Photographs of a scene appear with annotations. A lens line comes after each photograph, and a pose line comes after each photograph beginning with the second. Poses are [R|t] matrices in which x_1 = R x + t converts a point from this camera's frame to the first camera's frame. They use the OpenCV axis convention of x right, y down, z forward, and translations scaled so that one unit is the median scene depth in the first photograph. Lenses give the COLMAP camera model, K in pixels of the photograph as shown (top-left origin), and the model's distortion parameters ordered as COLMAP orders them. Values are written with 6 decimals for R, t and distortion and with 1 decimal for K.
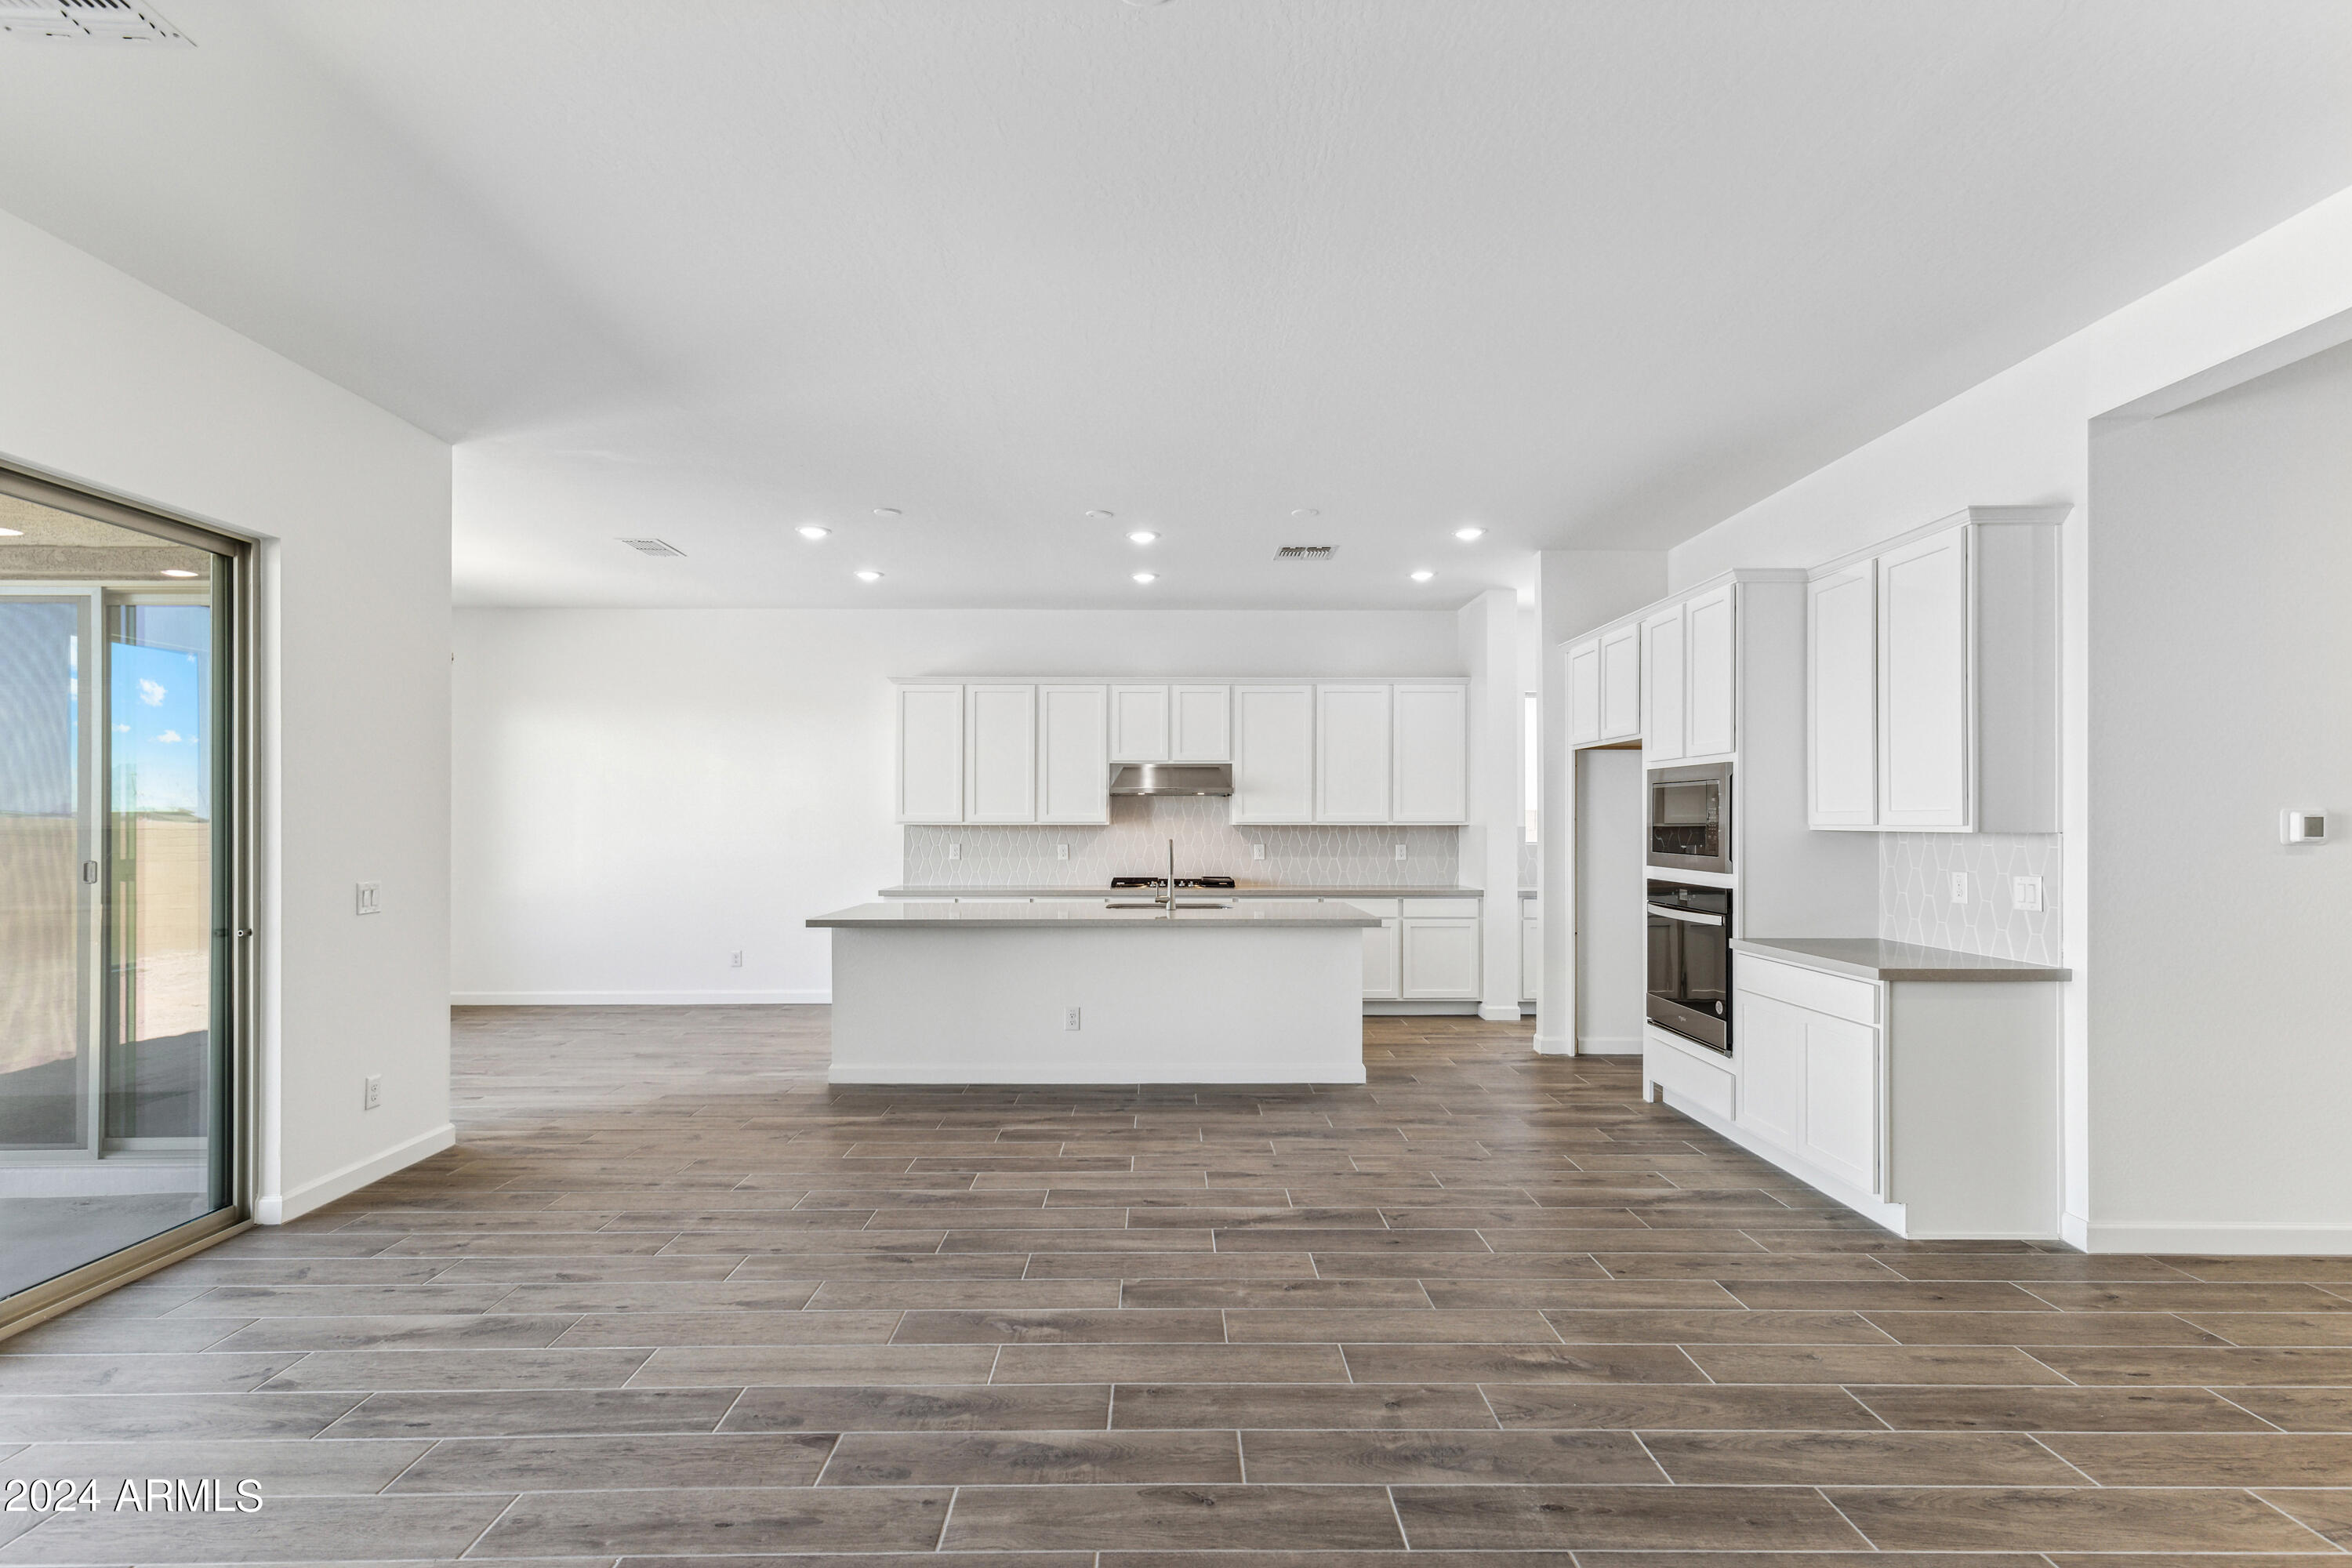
lens RADIAL K [[1081.6, 0, 1173.3], [0, 1081.6, 813.3], [0, 0, 1]] dist [0.010911, -0.001189]
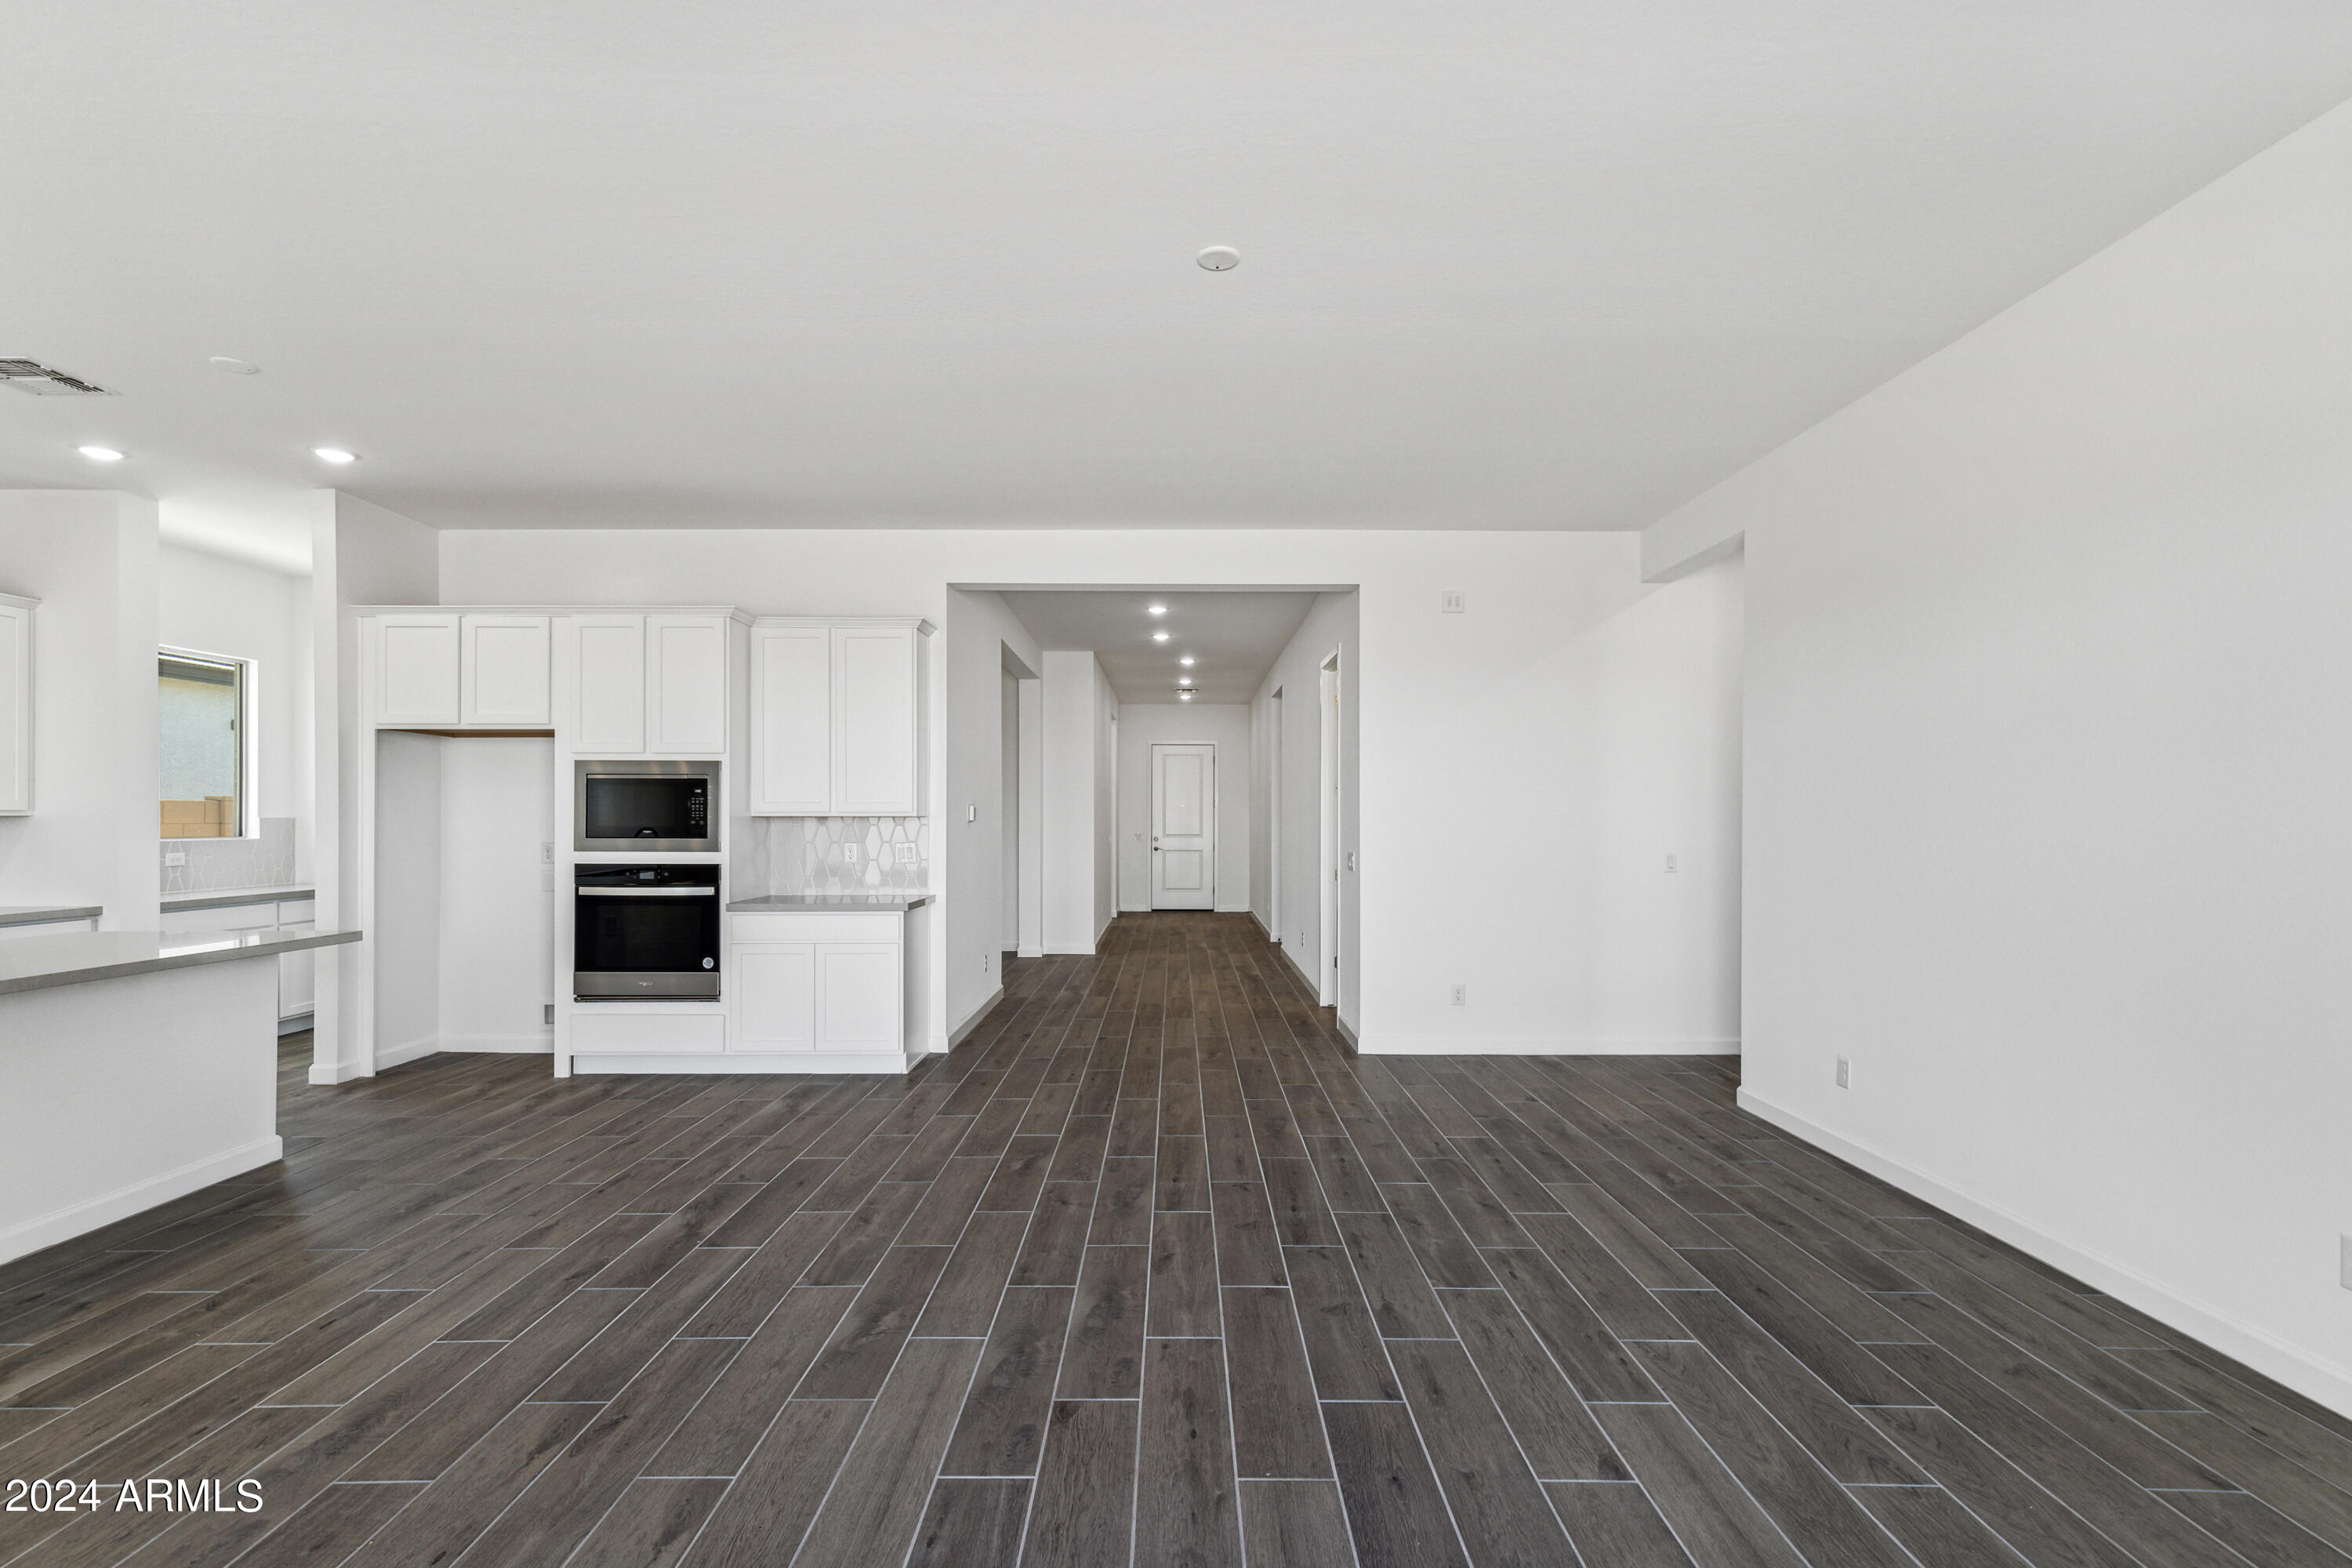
lens RADIAL K [[1081.6, 0, 1173.3], [0, 1081.6, 813.3], [0, 0, 1]] dist [0.010911, -0.001189]
pose [[0.013858, 0.003279, 0.999899, -0.700841], [-0.005684, 0.999979, -0.003200, 0.012996], [-0.999888, -0.005639, 0.013876, 0.466070]]
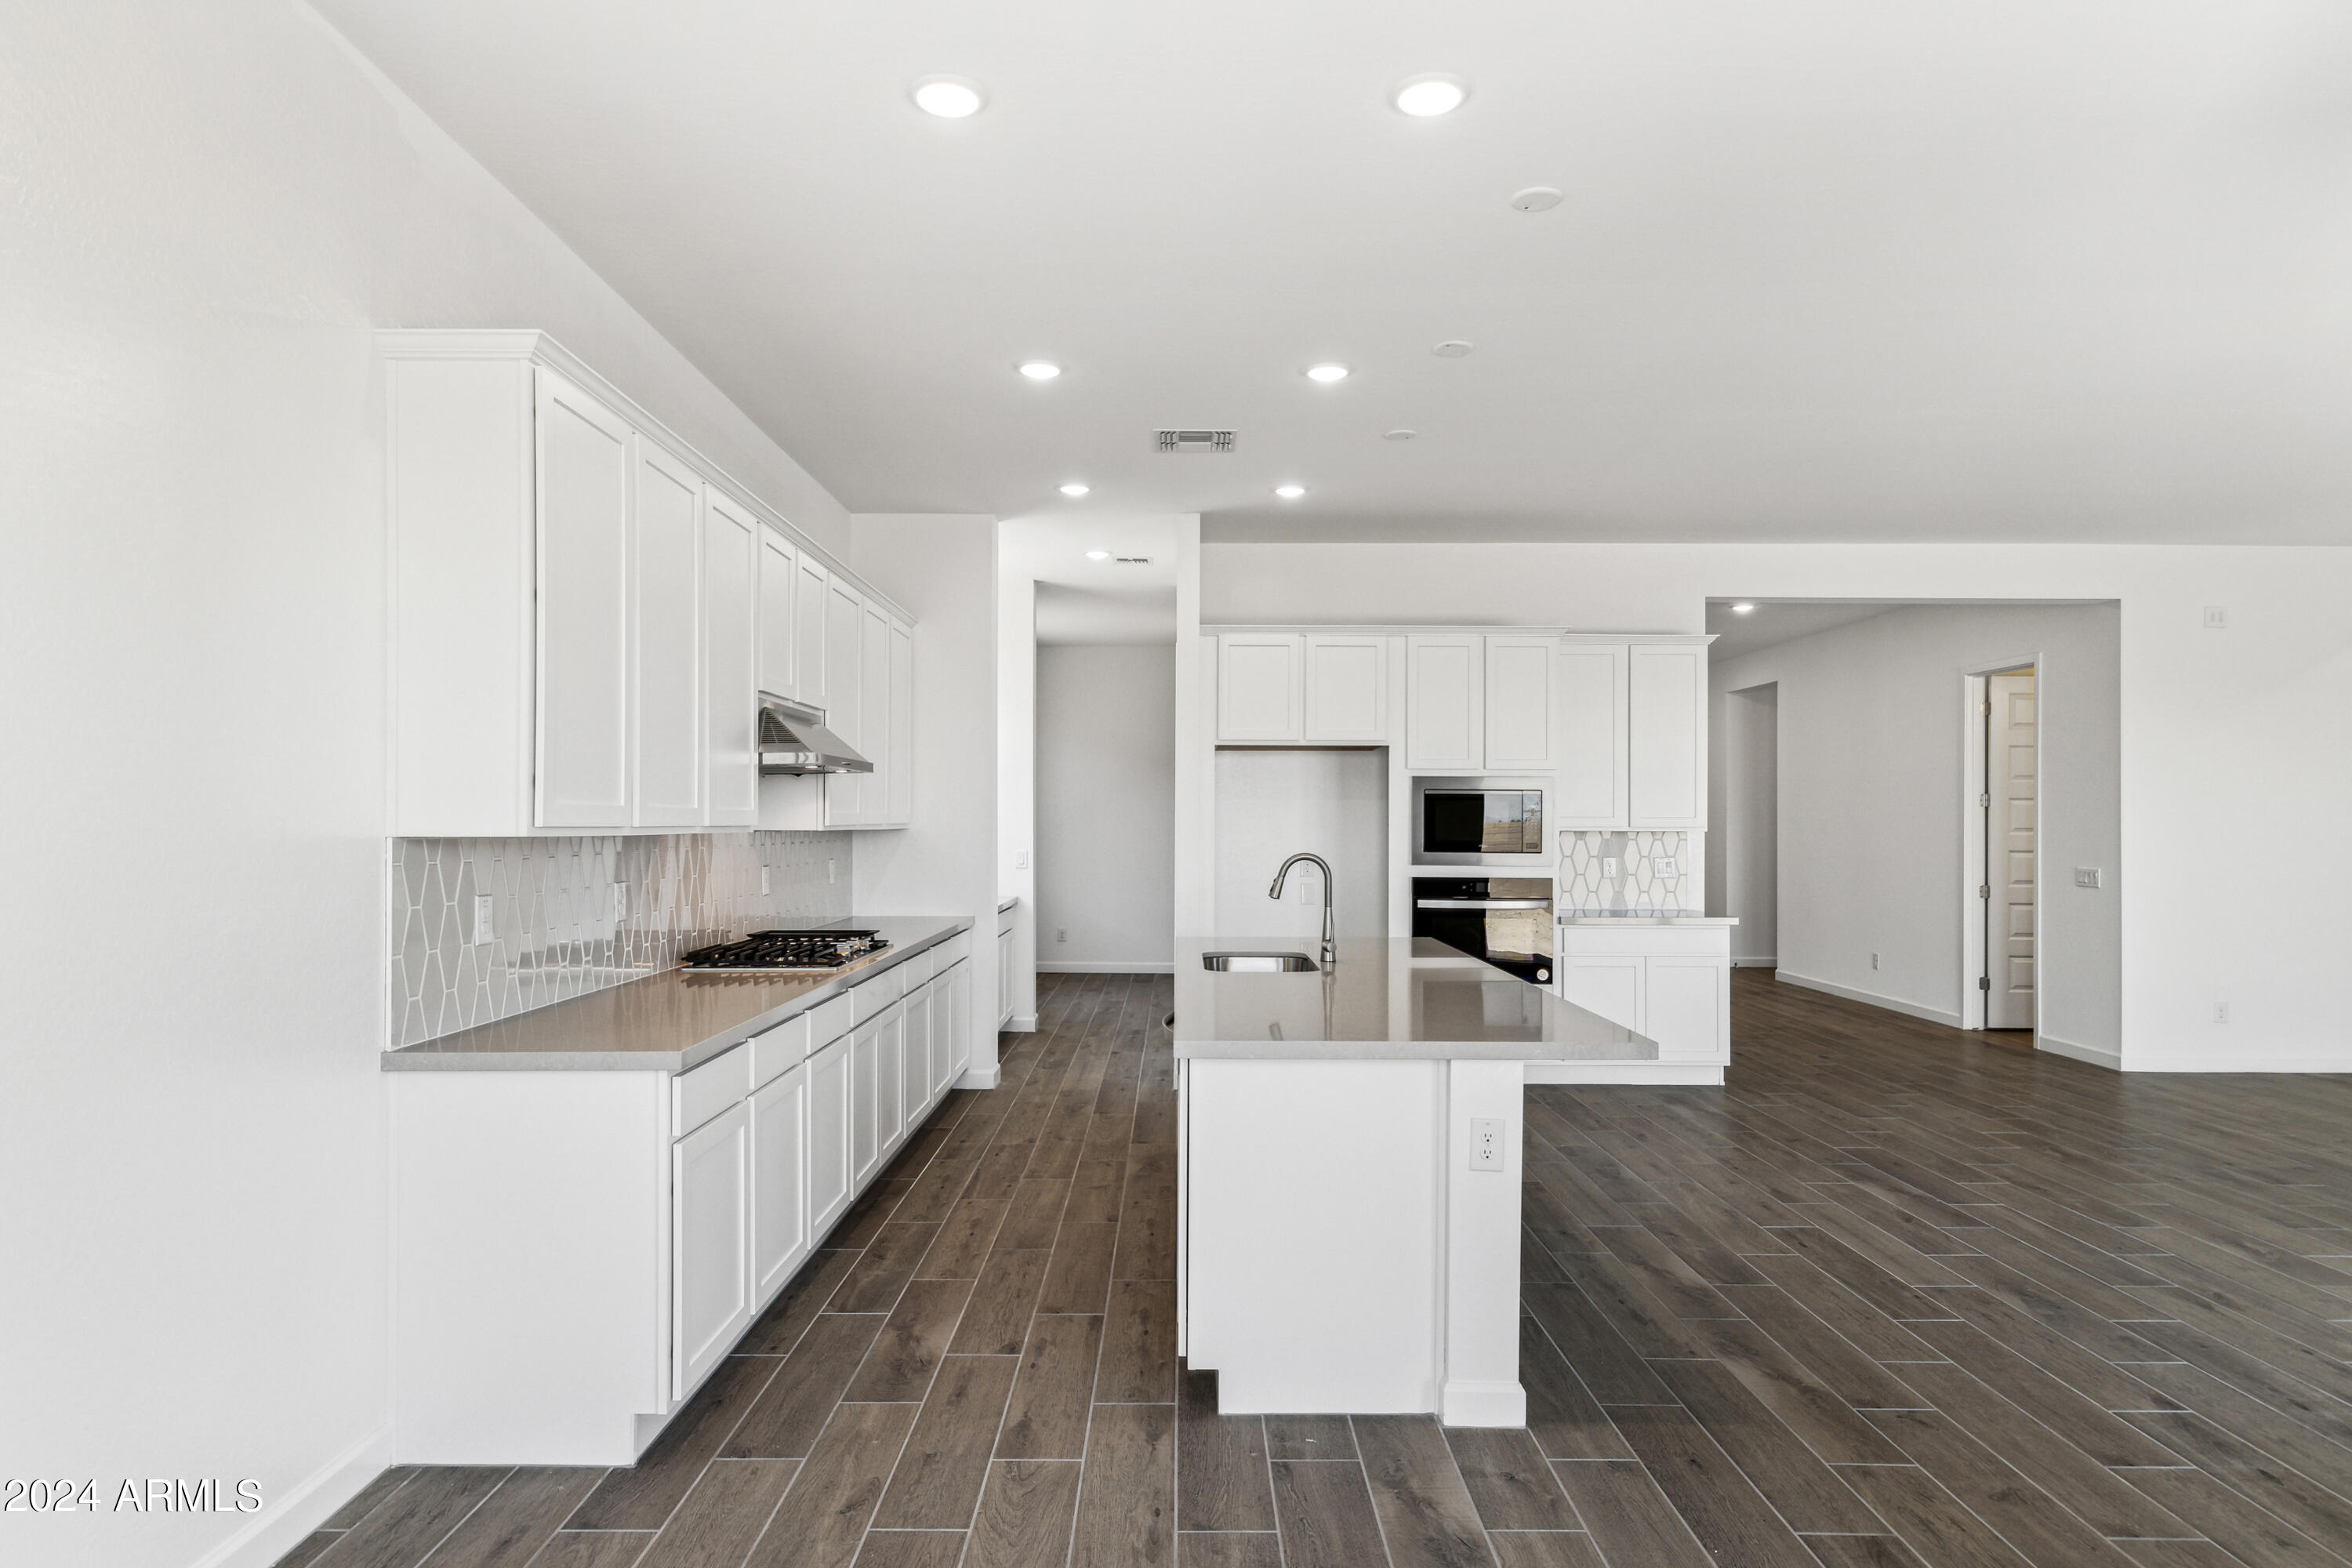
lens RADIAL K [[1387.9, 0, 1179.6], [0, 1387.9, 819.4], [0, 0, 1]] dist [0.004190, 0.000539]
pose [[0.015249, -0.000518, 0.999884, -1.086906], [-0.010327, 0.999946, 0.000675, 0.004963], [-0.999830, -0.010336, 0.015243, 1.394791]]
